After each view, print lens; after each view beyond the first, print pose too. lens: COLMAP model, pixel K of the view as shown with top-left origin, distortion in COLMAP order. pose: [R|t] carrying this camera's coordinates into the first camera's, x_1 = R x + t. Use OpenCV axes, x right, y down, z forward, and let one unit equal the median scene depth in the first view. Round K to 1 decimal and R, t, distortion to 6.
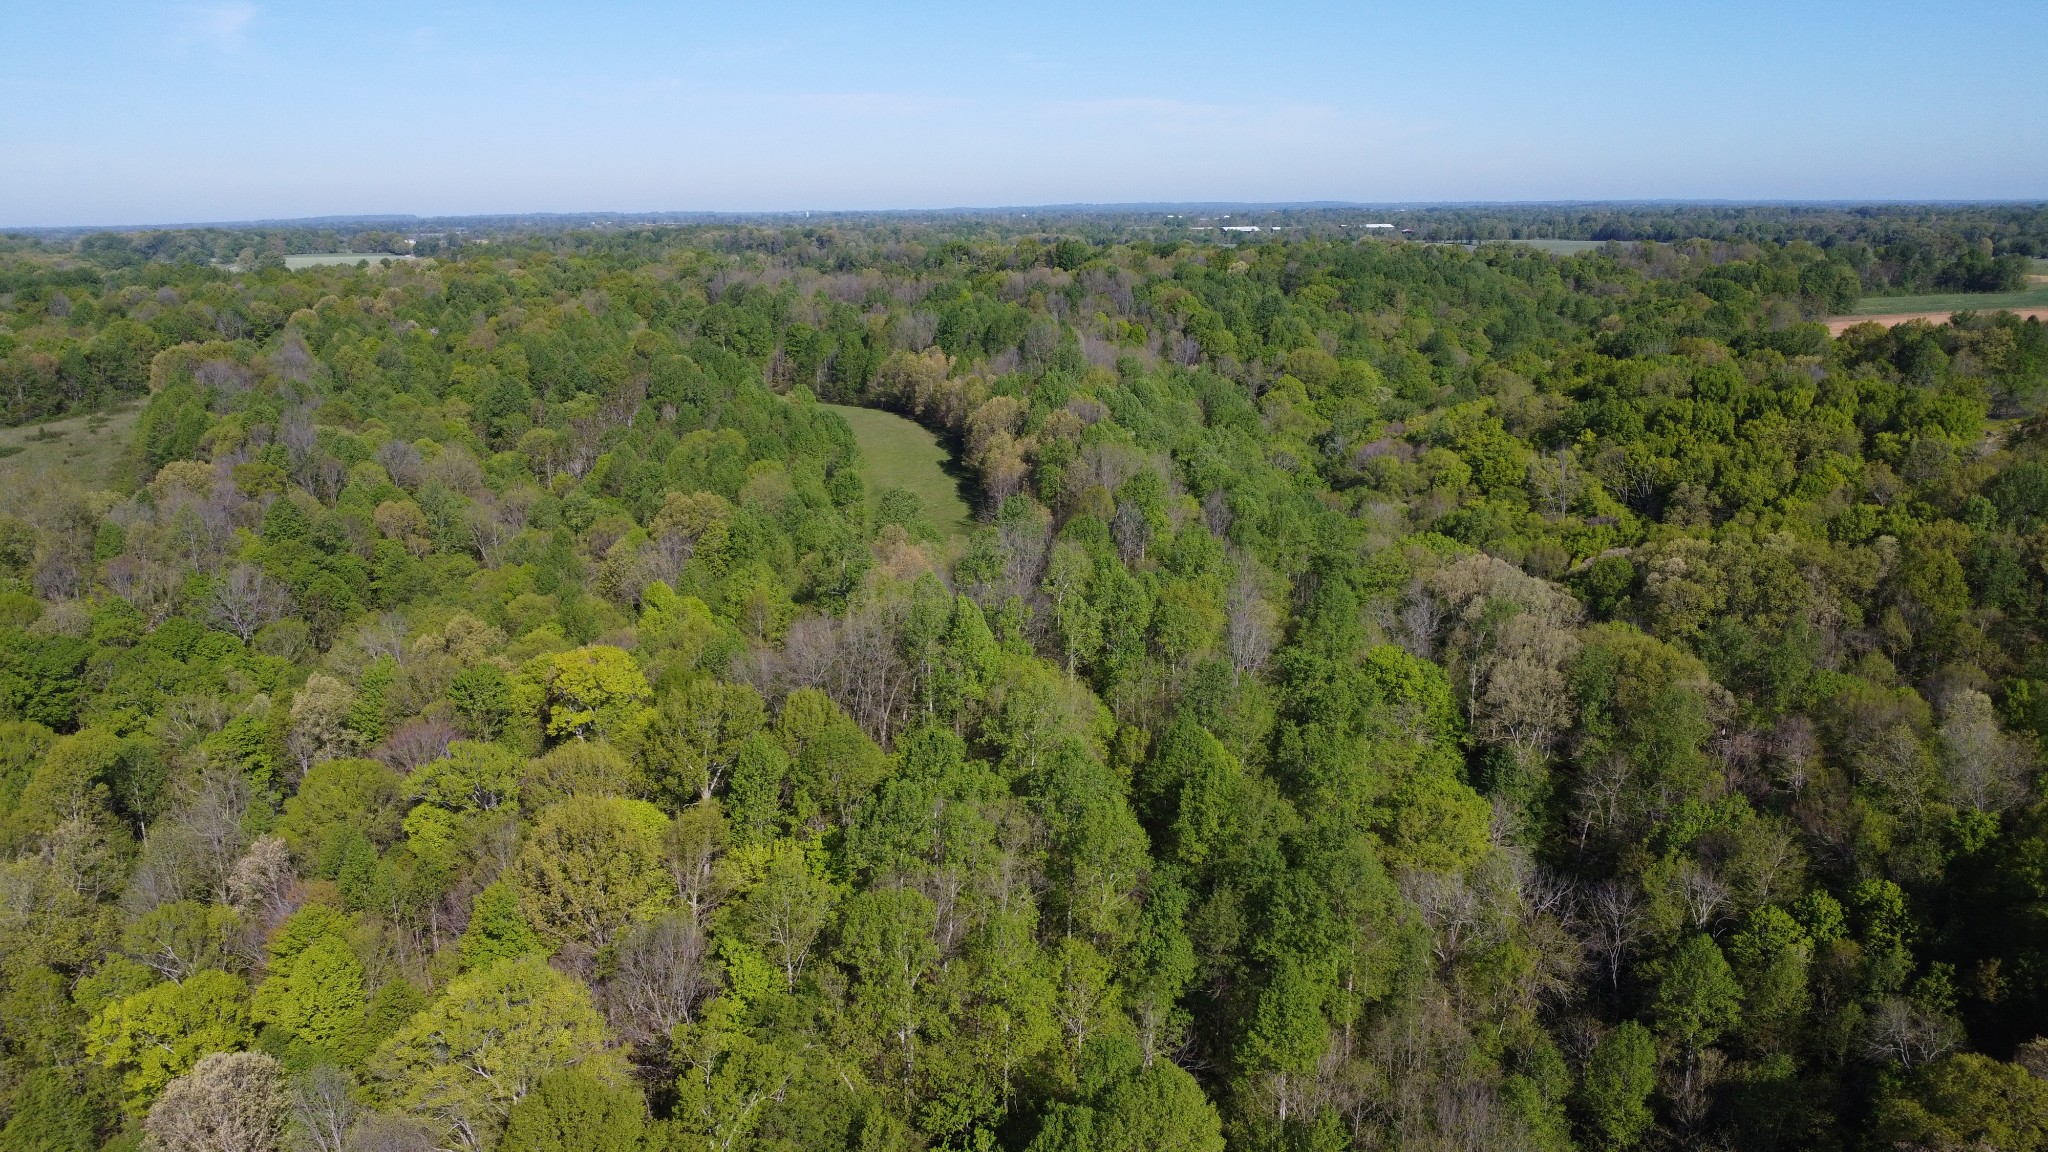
lens RADIAL K [[1482.0, 0, 1015.5], [0, 1482.0, 568.5], [0, 0, 1]] dist [-0.018052, -0.023241]
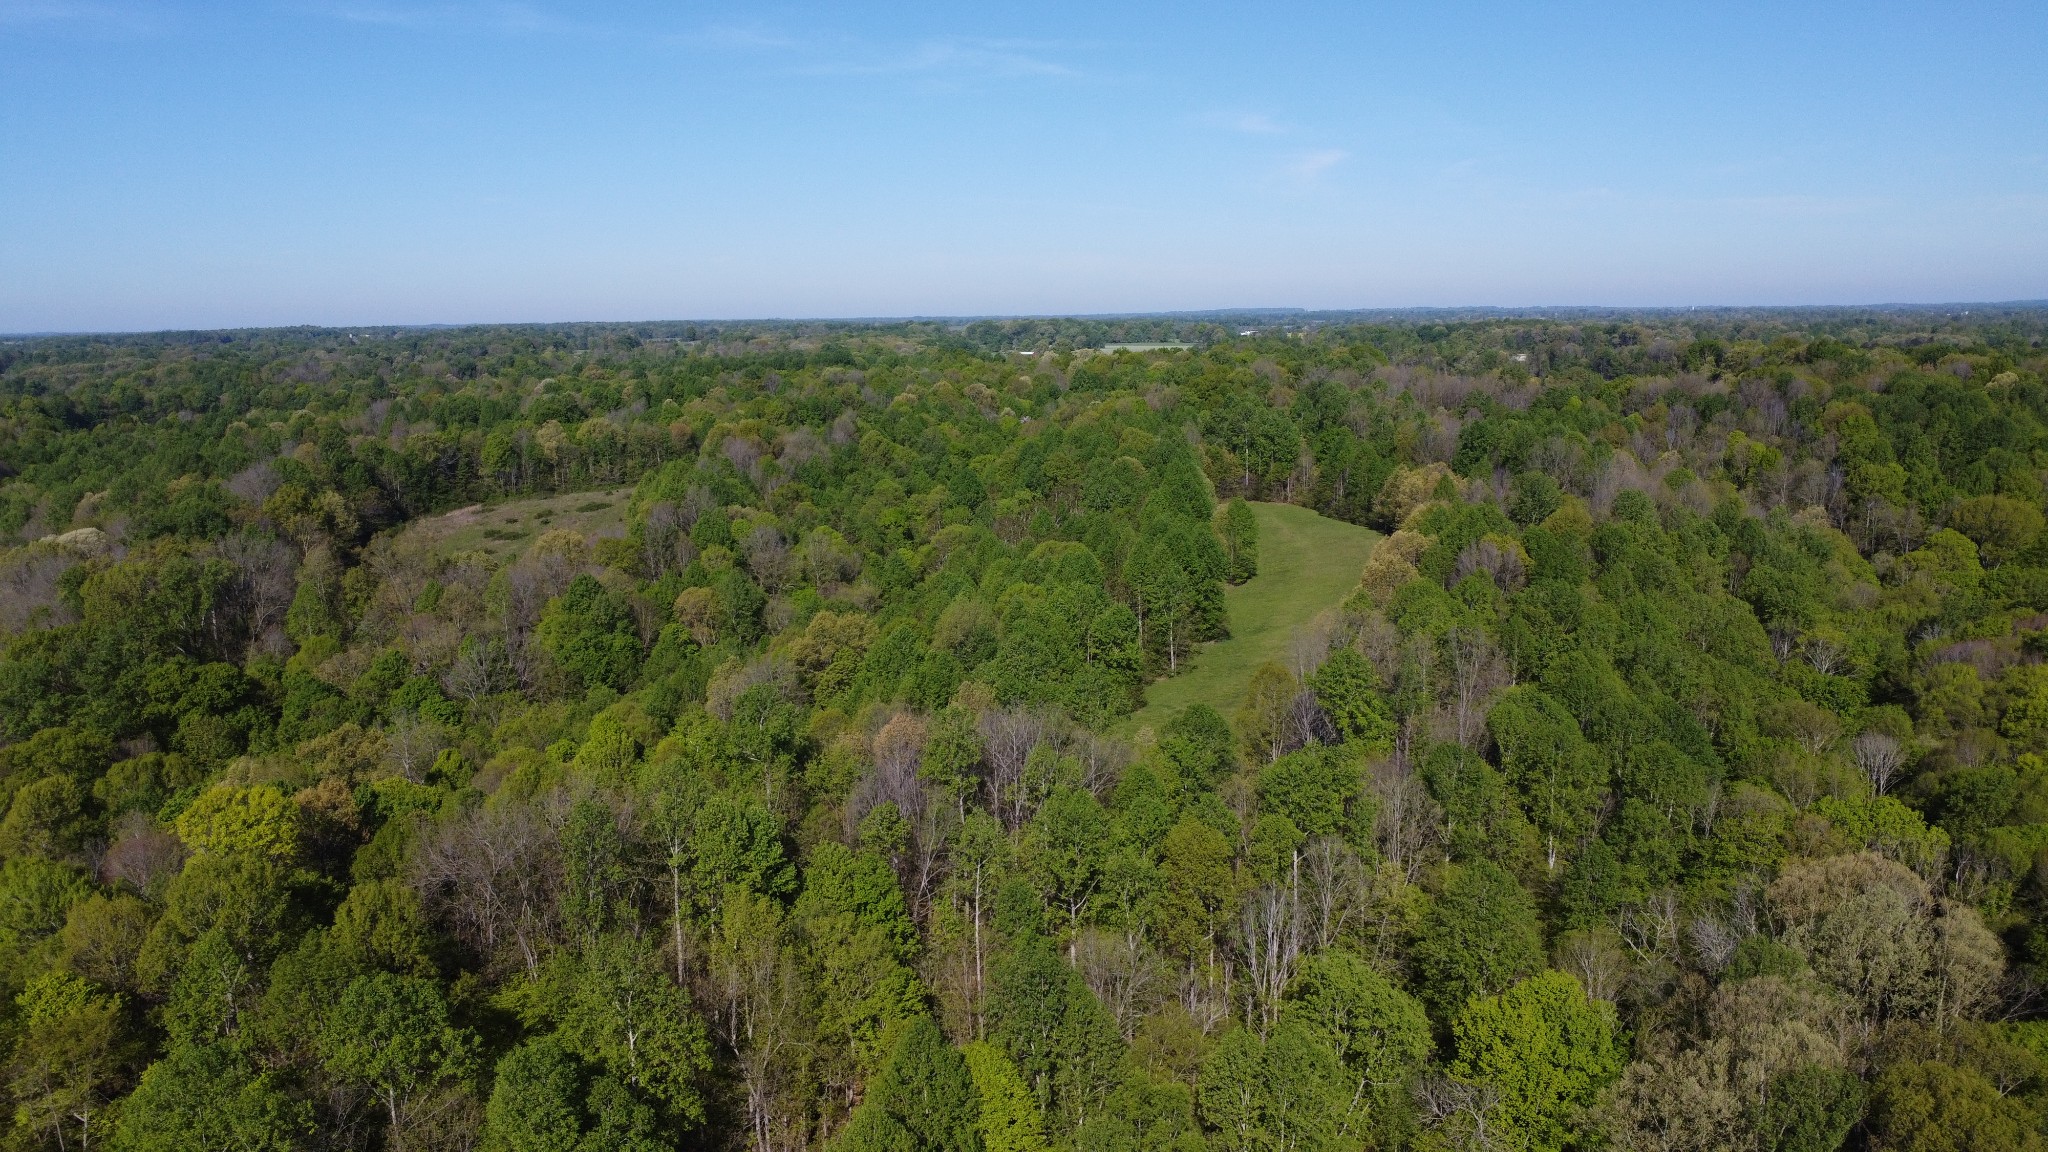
lens RADIAL K [[1482.0, 0, 1015.5], [0, 1482.0, 568.5], [0, 0, 1]] dist [-0.018052, -0.023241]
pose [[0.838982, 0.093572, -0.536054, 0.233112], [-0.126265, 0.991694, -0.024512, -0.046861], [0.529308, 0.088250, 0.843828, 0.201991]]
